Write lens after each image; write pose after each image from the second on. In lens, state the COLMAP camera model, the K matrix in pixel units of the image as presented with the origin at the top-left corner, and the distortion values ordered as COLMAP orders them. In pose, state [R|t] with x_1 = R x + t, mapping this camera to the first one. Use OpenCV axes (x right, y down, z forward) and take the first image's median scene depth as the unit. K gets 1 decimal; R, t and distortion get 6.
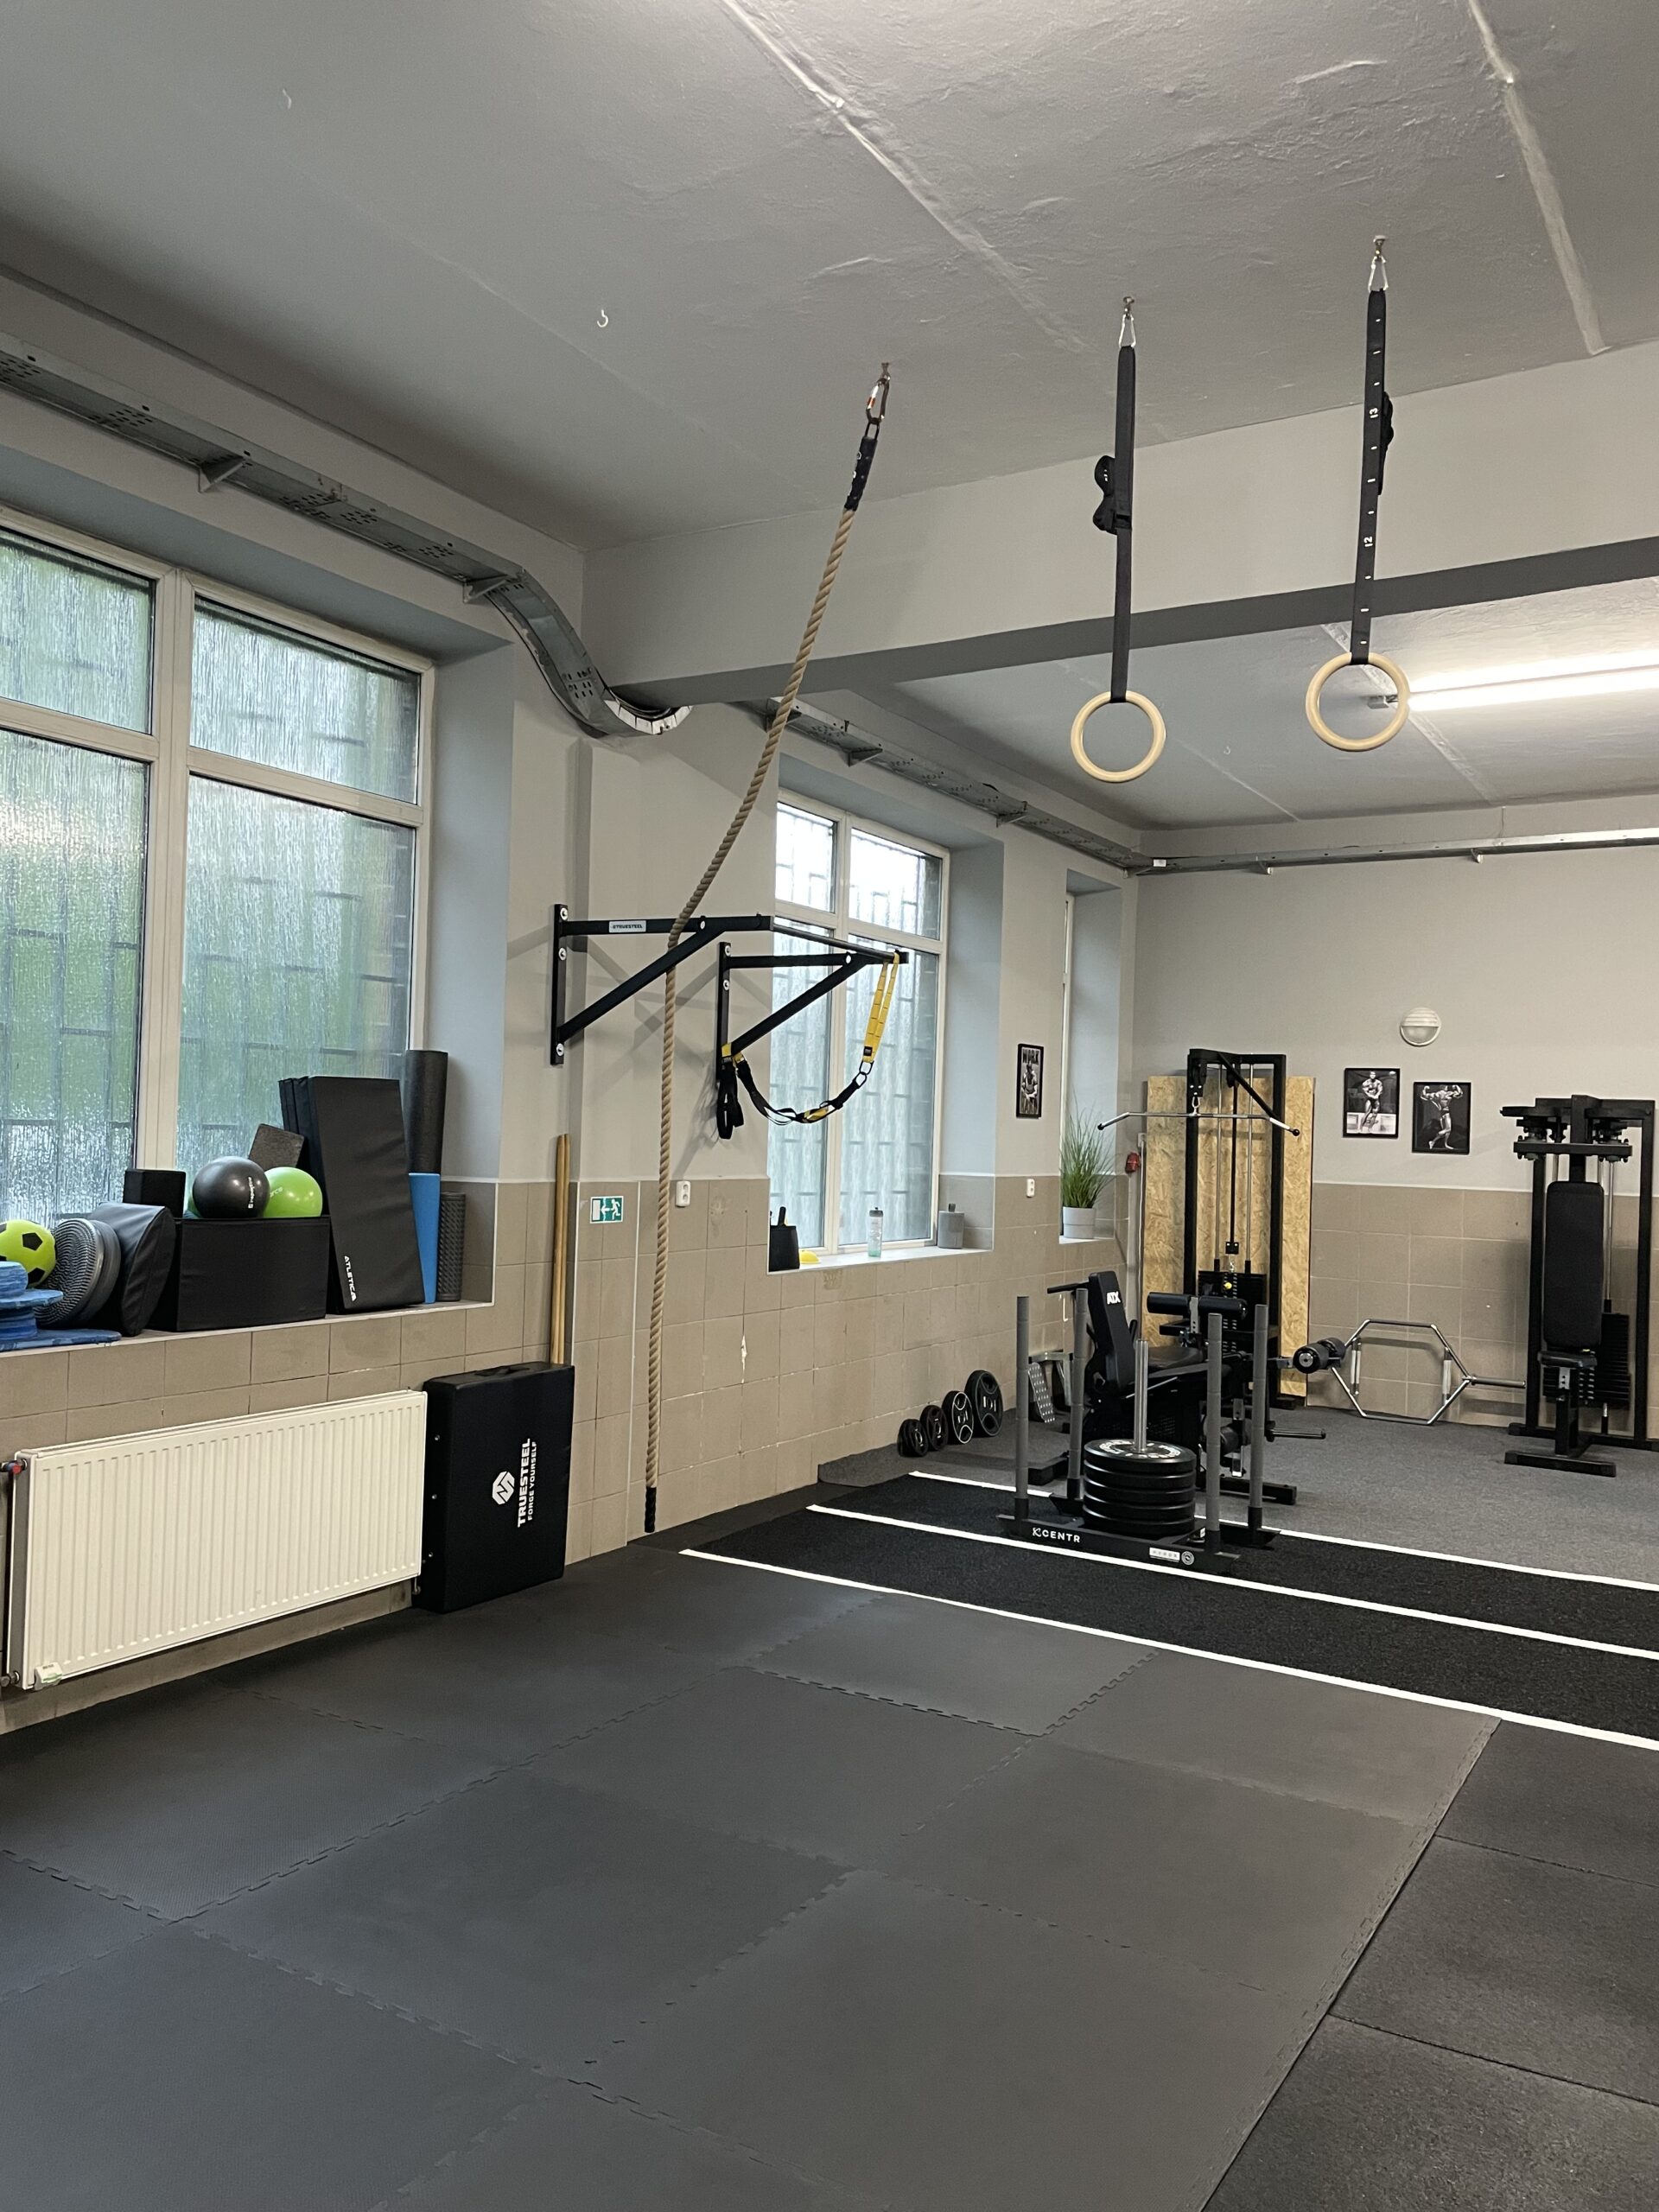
lens RADIAL K [[1678.9, 0, 818.7], [0, 1678.9, 1113.8], [0, 0, 1]] dist [0.059652, -0.060529]
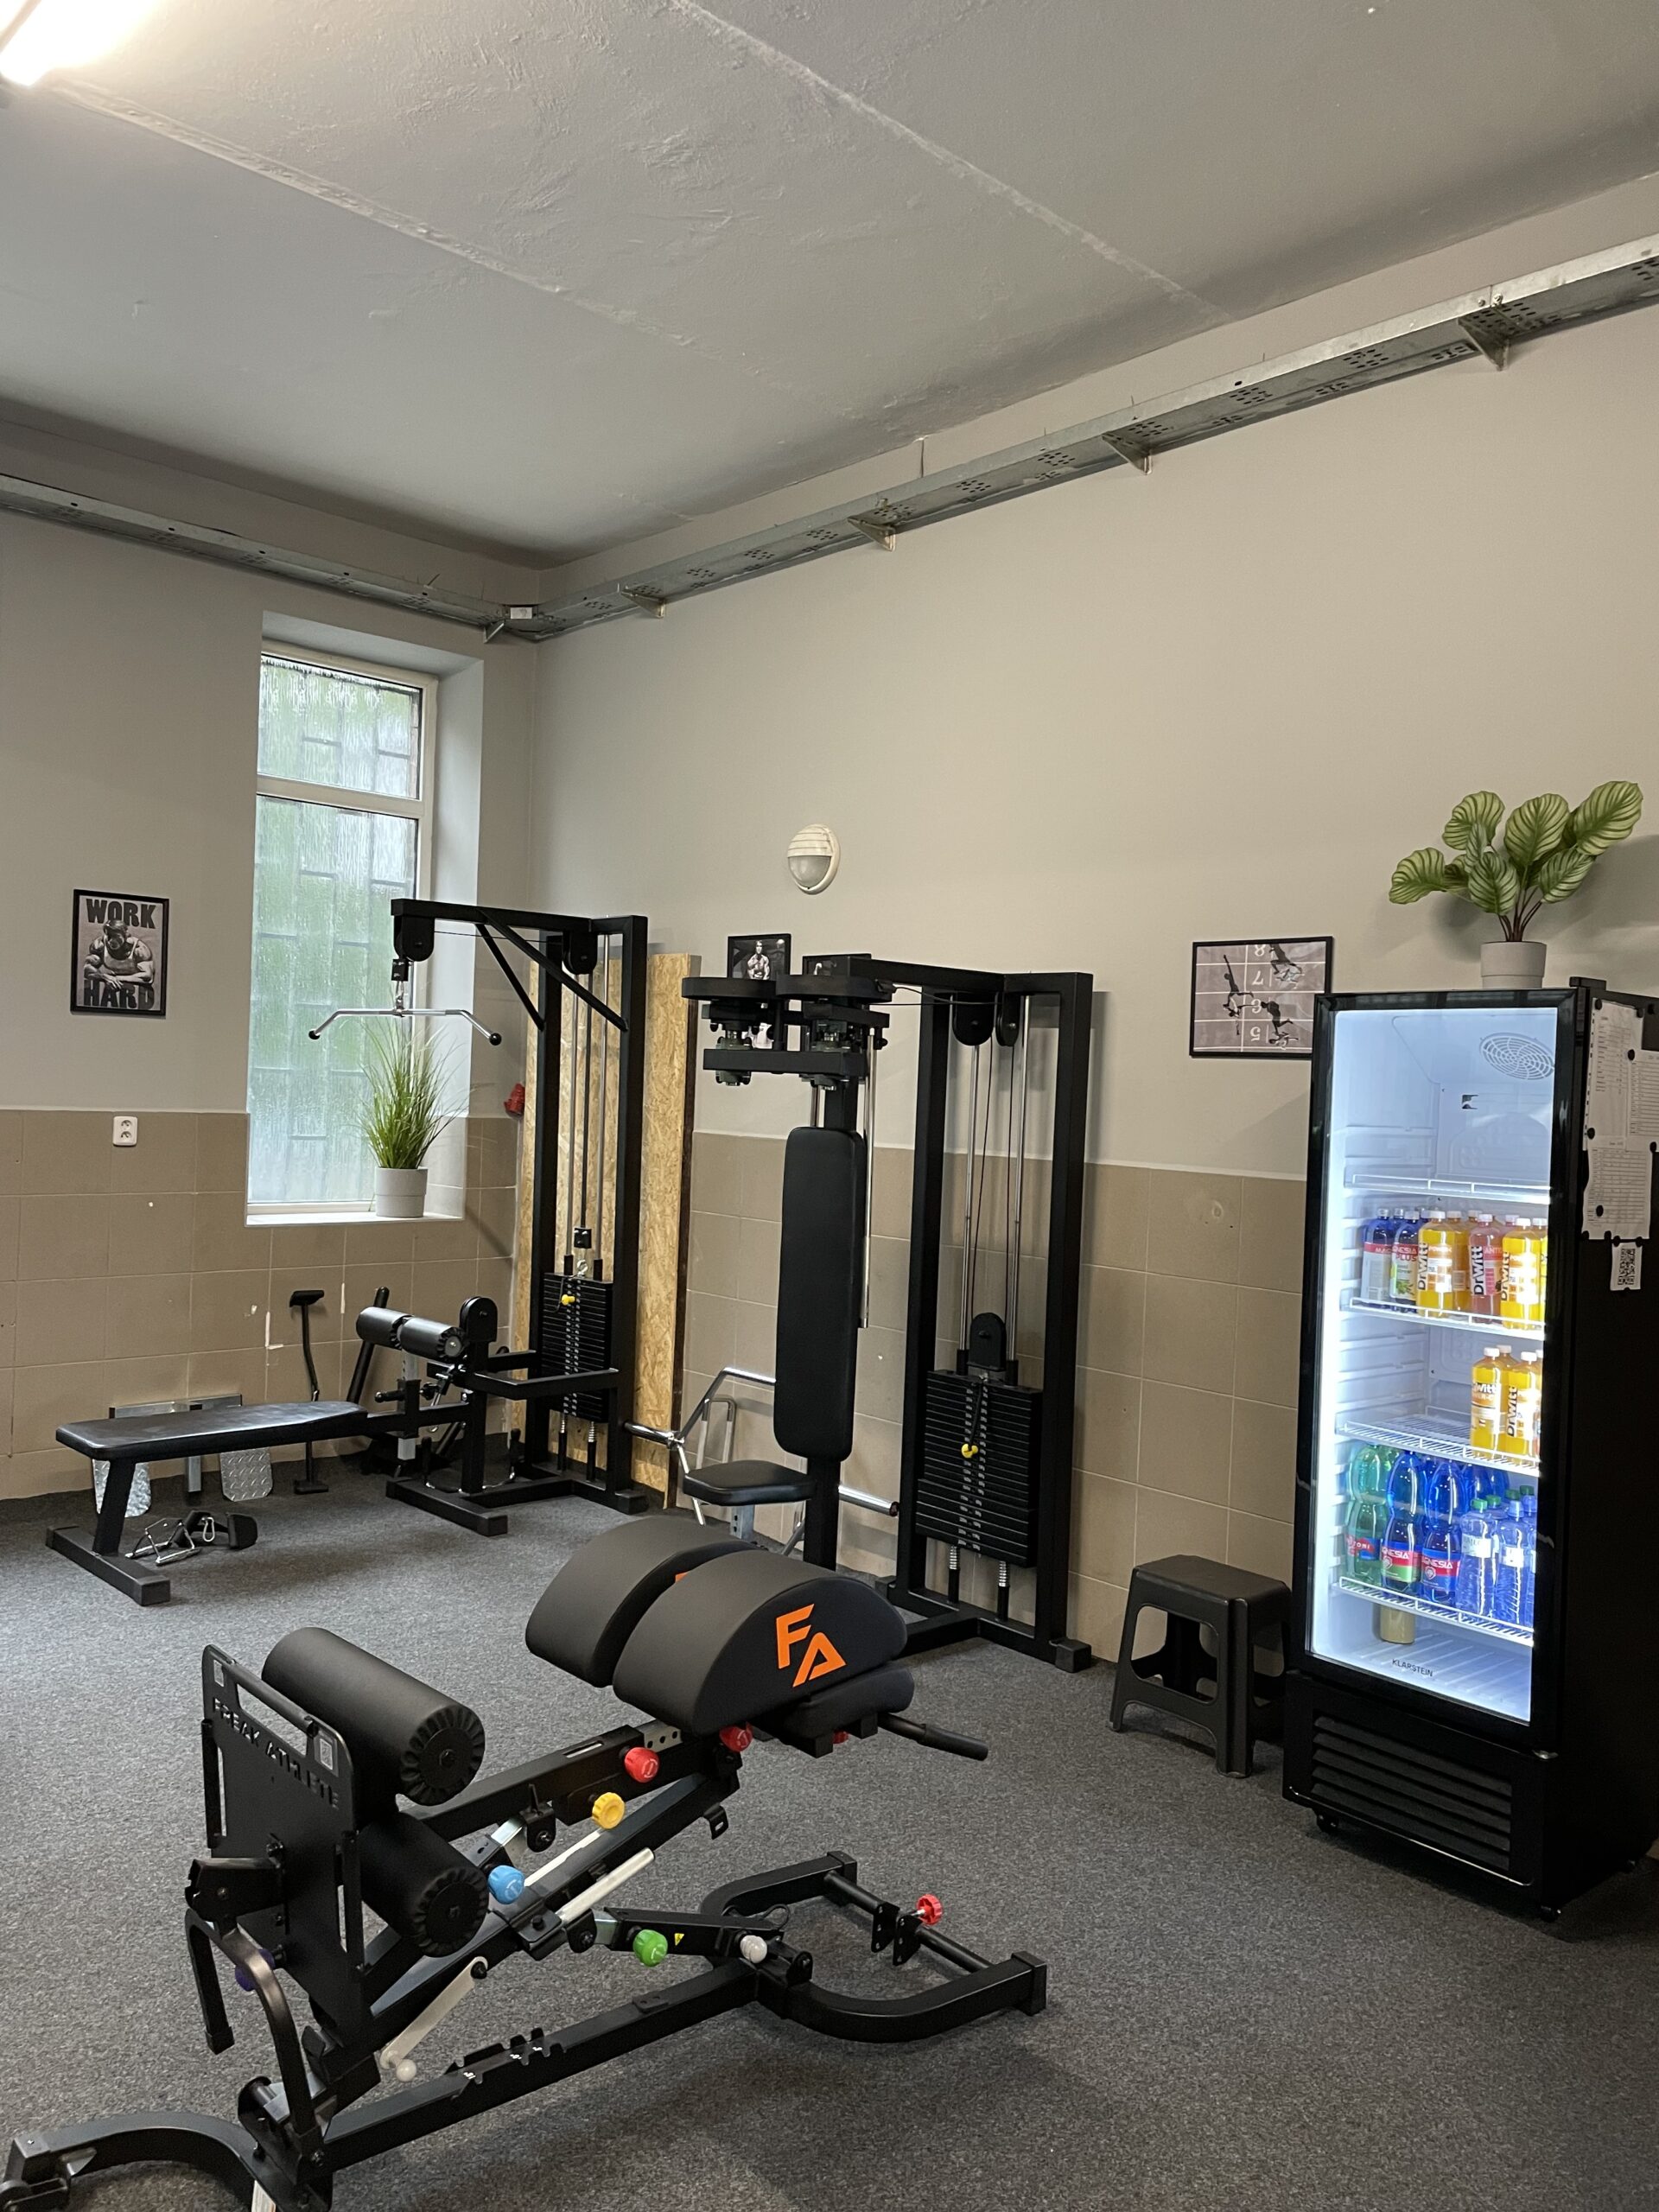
lens RADIAL K [[1678.9, 0, 821.8], [0, 1678.9, 1124.1], [0, 0, 1]] dist [0.059652, -0.060529]
pose [[0.960334, 0.015523, -0.278419, 0.513148], [-0.008517, 0.999616, 0.026354, 0.022458], [0.278722, -0.022937, 0.960098, 0.456540]]
